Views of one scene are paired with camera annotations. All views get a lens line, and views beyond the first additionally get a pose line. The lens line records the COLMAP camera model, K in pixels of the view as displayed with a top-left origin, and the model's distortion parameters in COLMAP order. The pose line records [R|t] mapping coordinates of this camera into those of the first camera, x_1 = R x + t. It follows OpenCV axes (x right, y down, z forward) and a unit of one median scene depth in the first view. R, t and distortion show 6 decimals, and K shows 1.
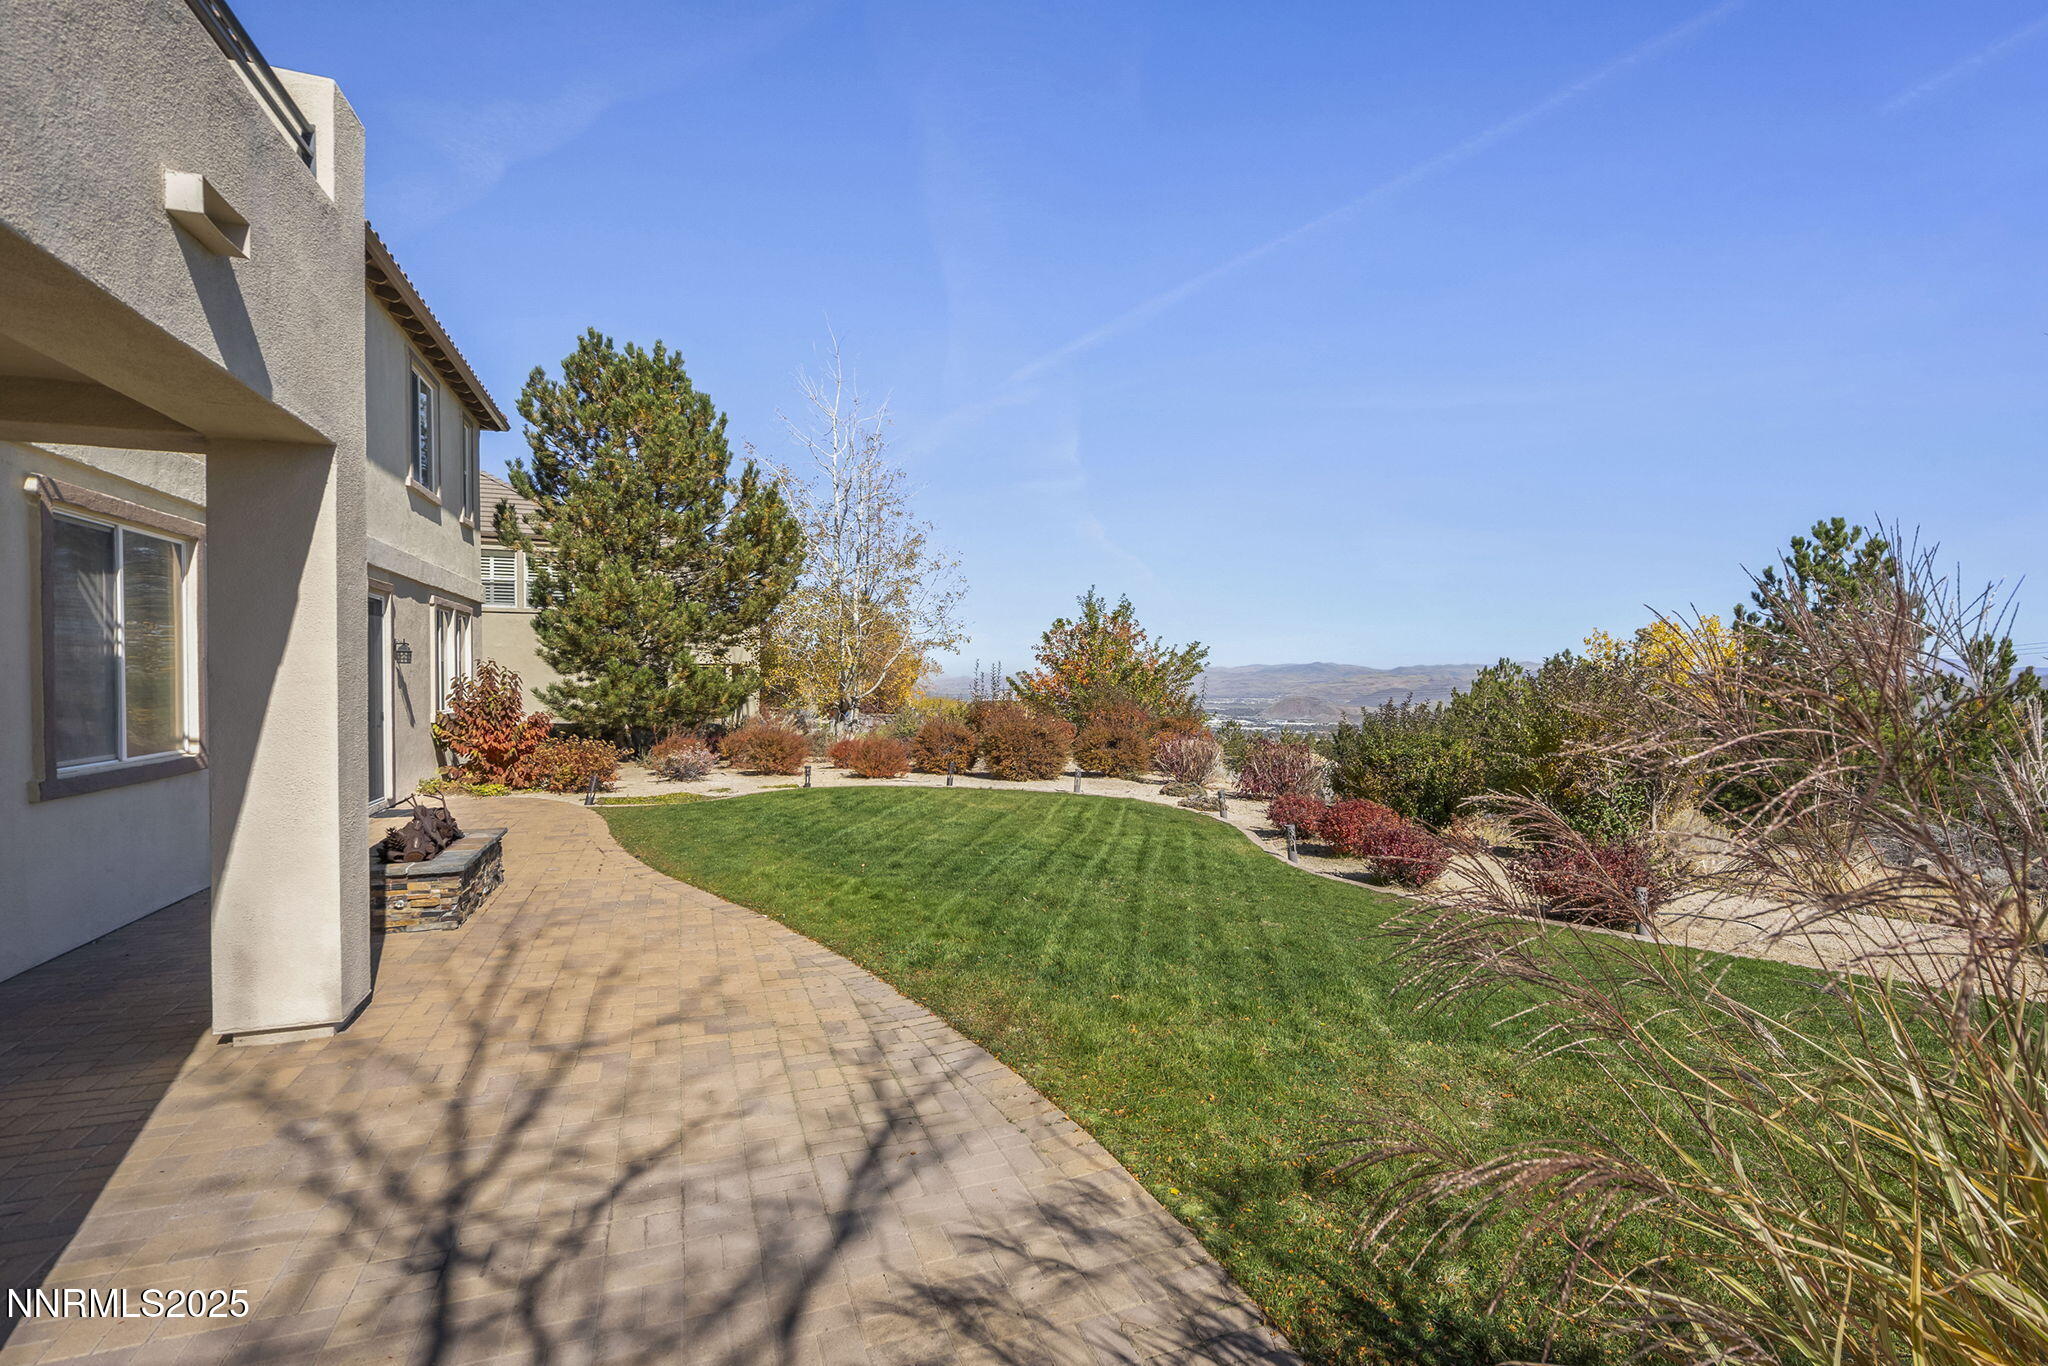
lens RADIAL K [[1054.1, 0, 1131.5], [0, 1054.1, 695.7], [0, 0, 1]] dist [-0.002572, 0.000059]
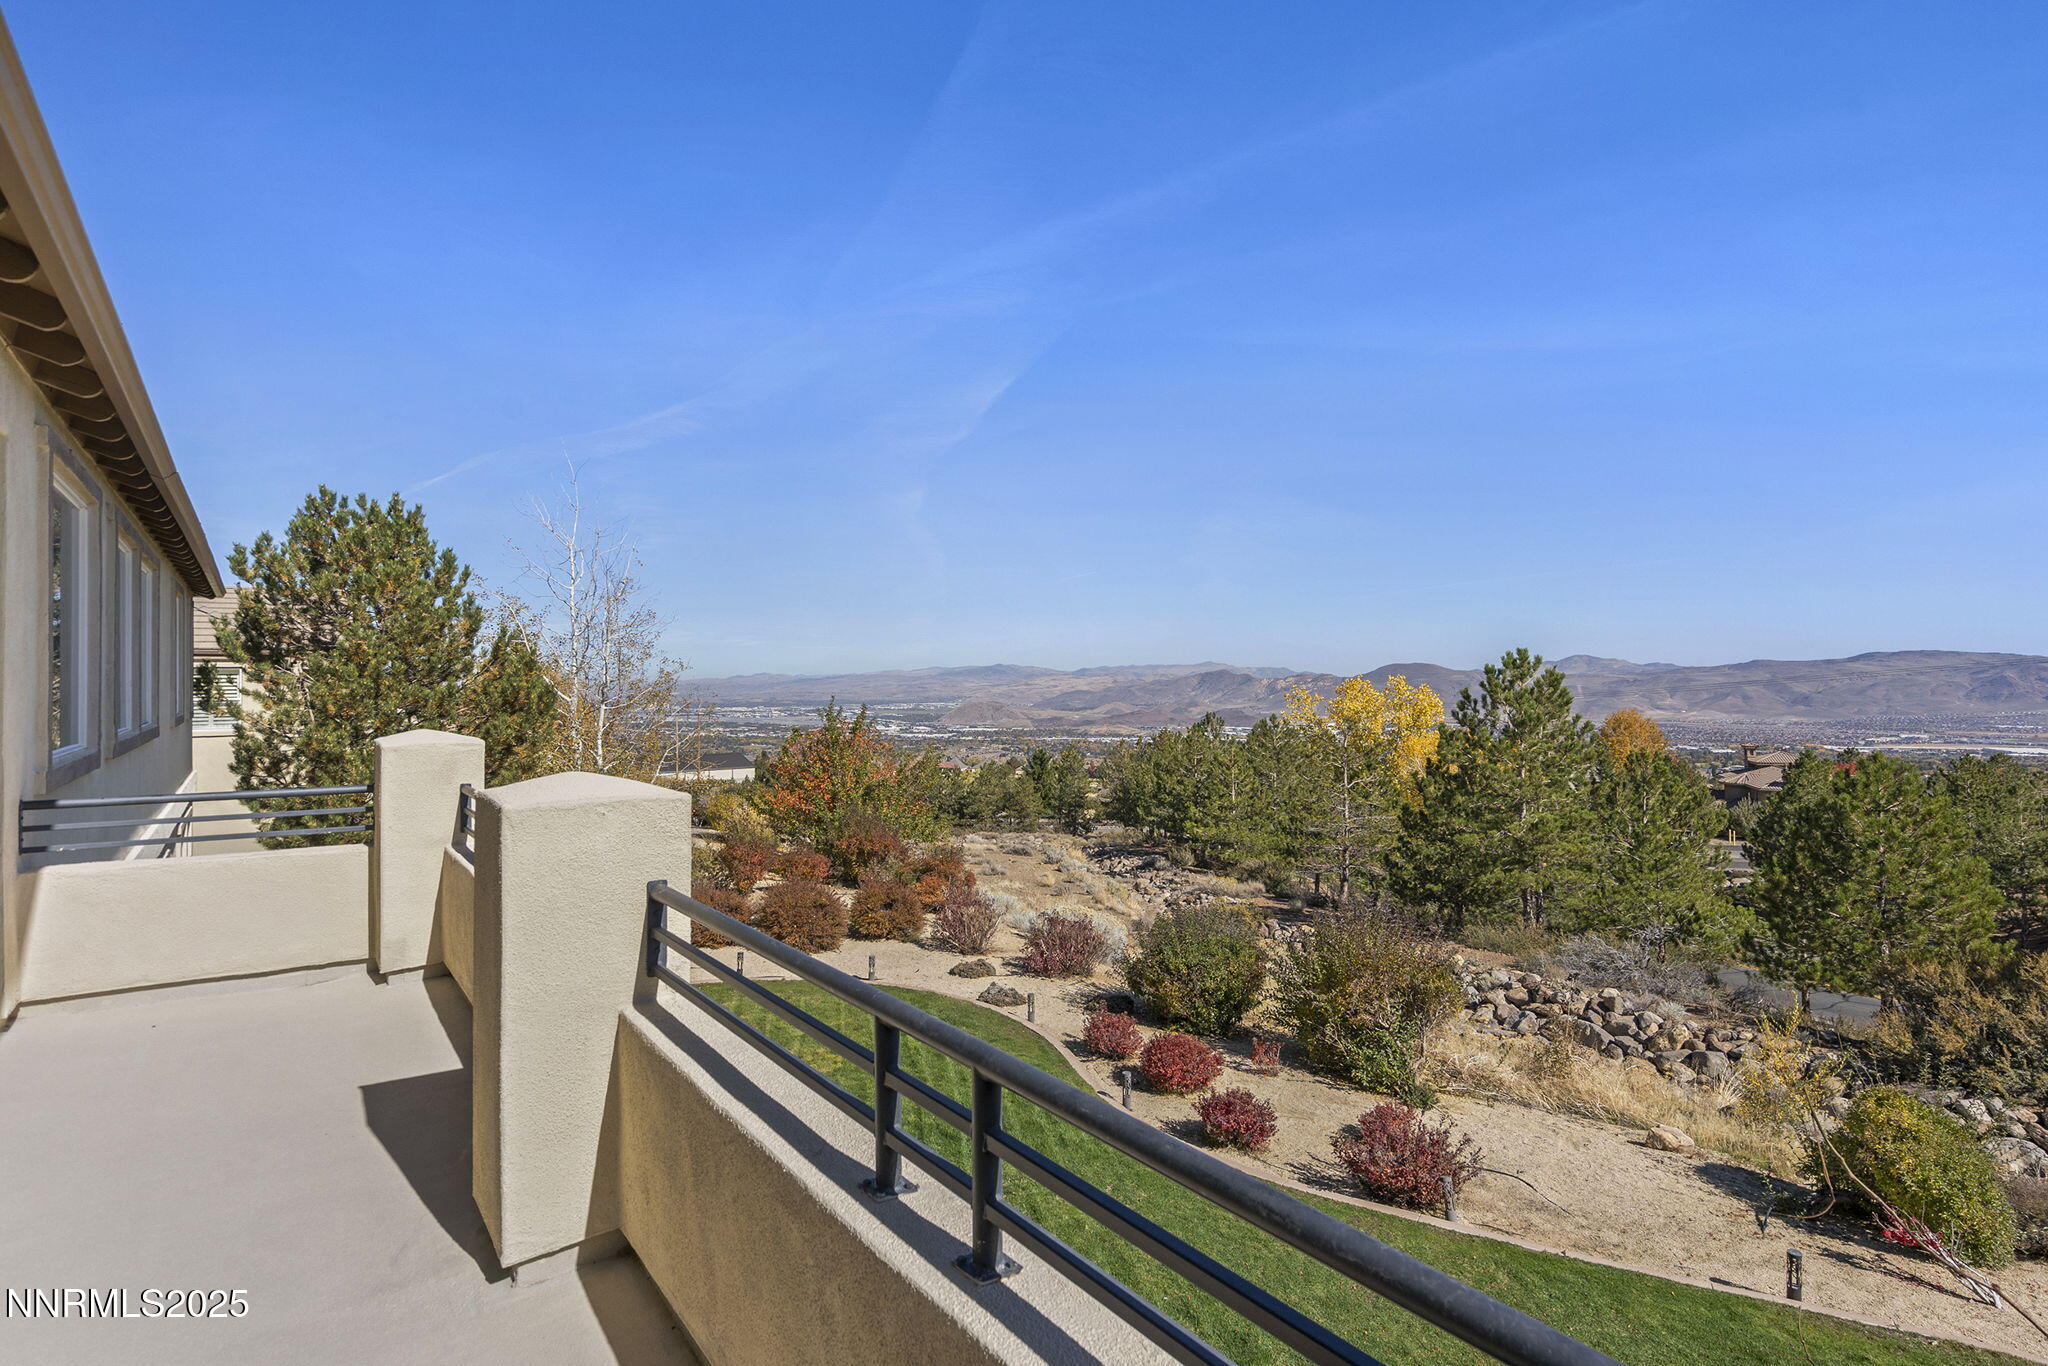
lens RADIAL K [[1120.2, 0, 1013.2], [0, 1120.2, 664.4], [0, 0, 1]] dist [0.002624, 0.002260]
pose [[0.982801, -0.009254, 0.184436, -0.101296], [0.015771, 0.999301, -0.033898, -0.154538], [-0.183993, 0.036224, 0.982260, -0.086695]]
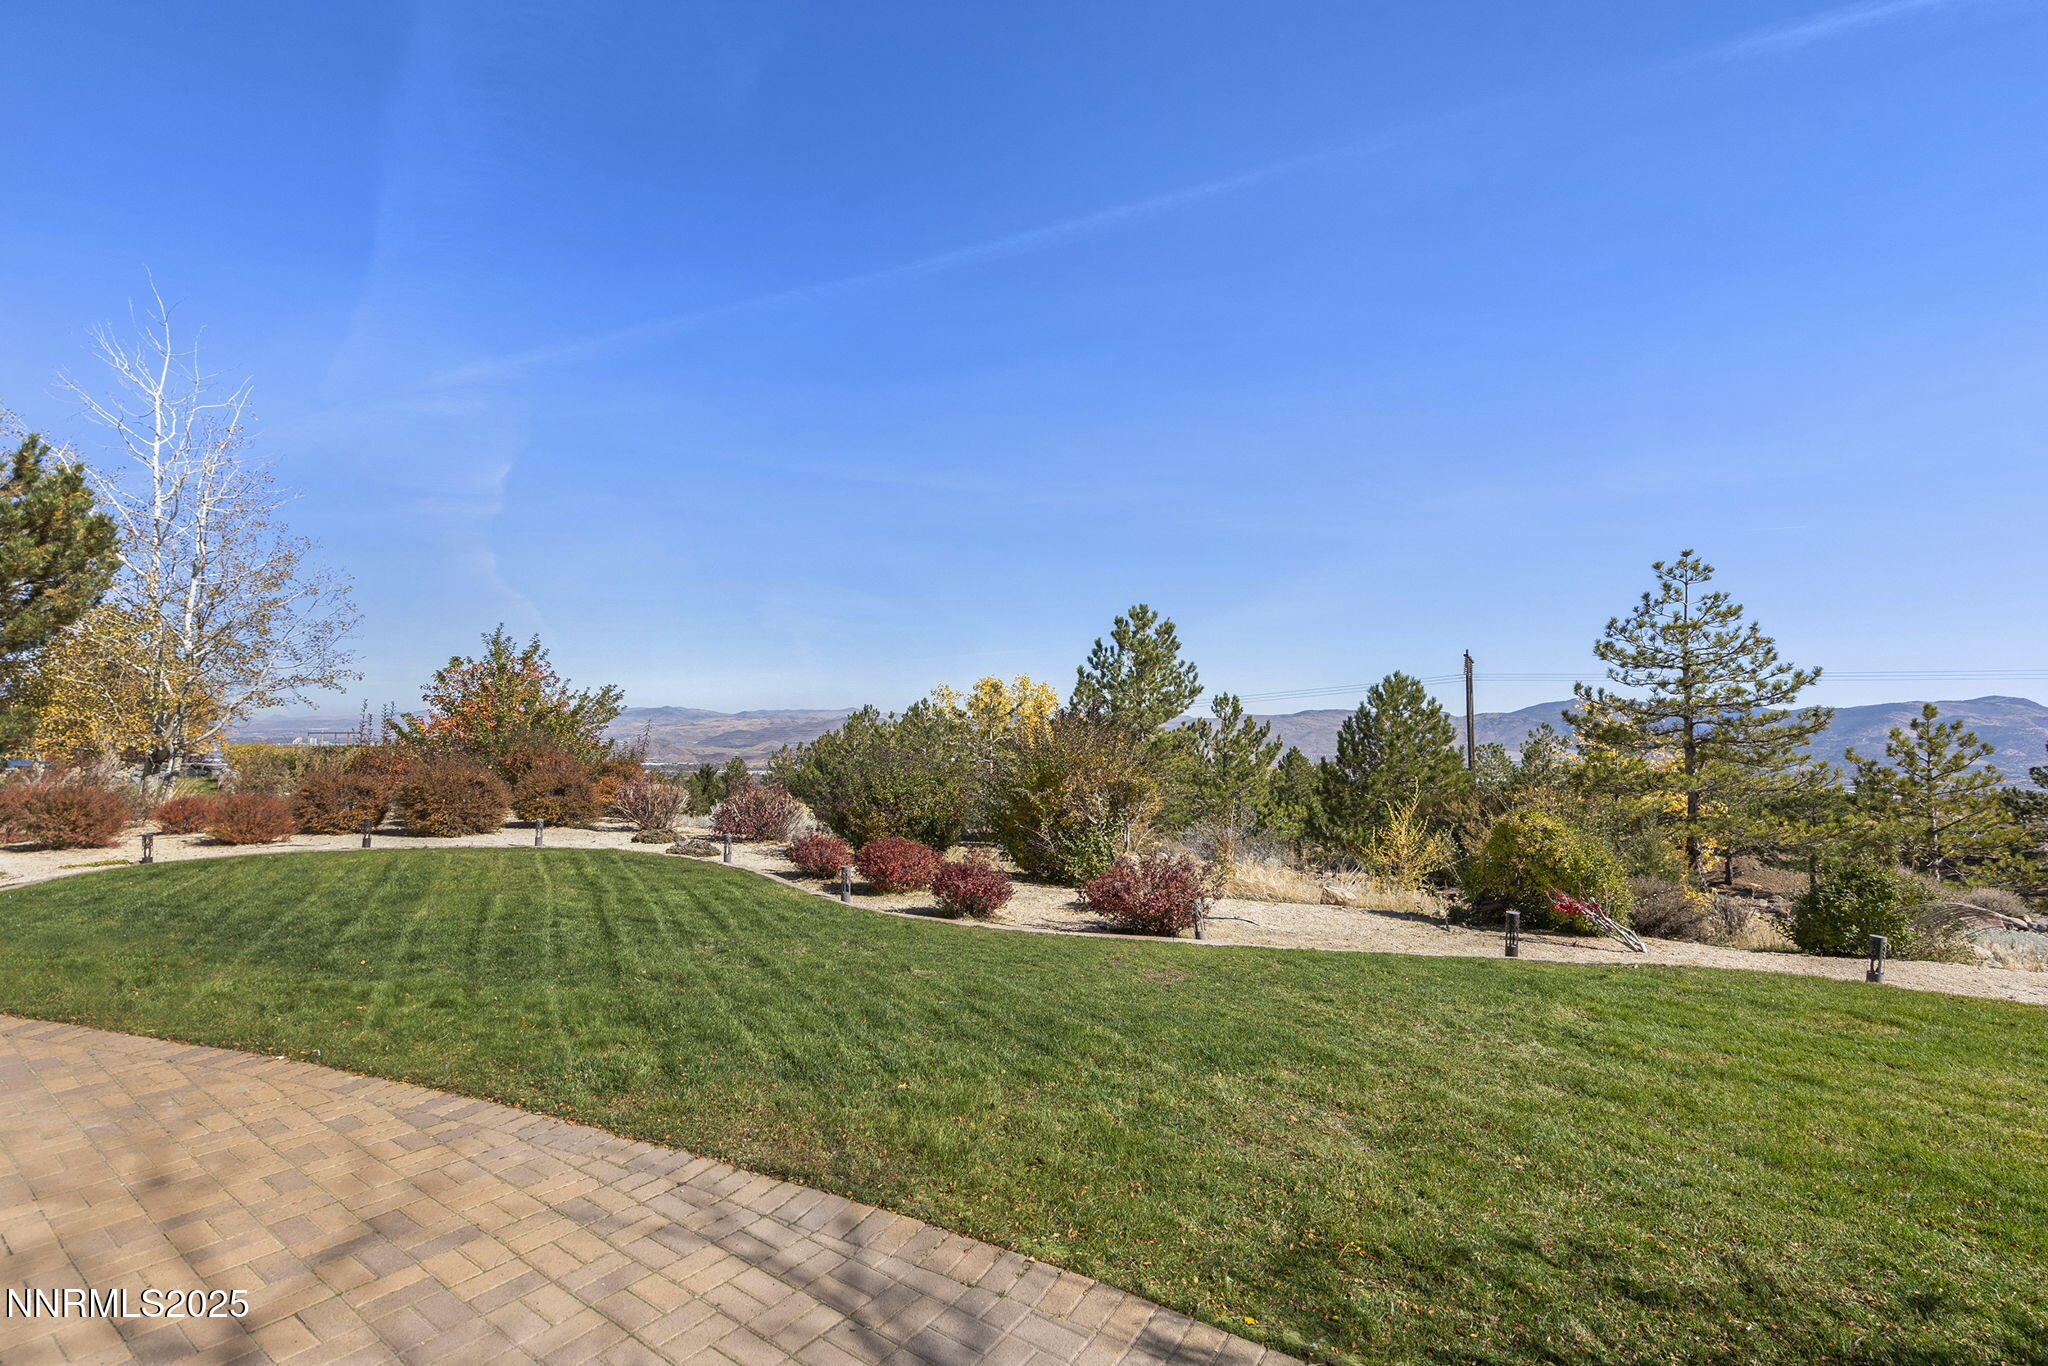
lens RADIAL K [[926.9, 0, 1024.0], [0, 926.9, 683.0], [0, 0, 1]] dist [-0.000839, 0.001026]
pose [[0.857450, 0.024687, 0.513974, -0.094981], [0.005261, 0.998376, -0.056731, -0.001531], [-0.514540, 0.051348, 0.855928, 0.076284]]
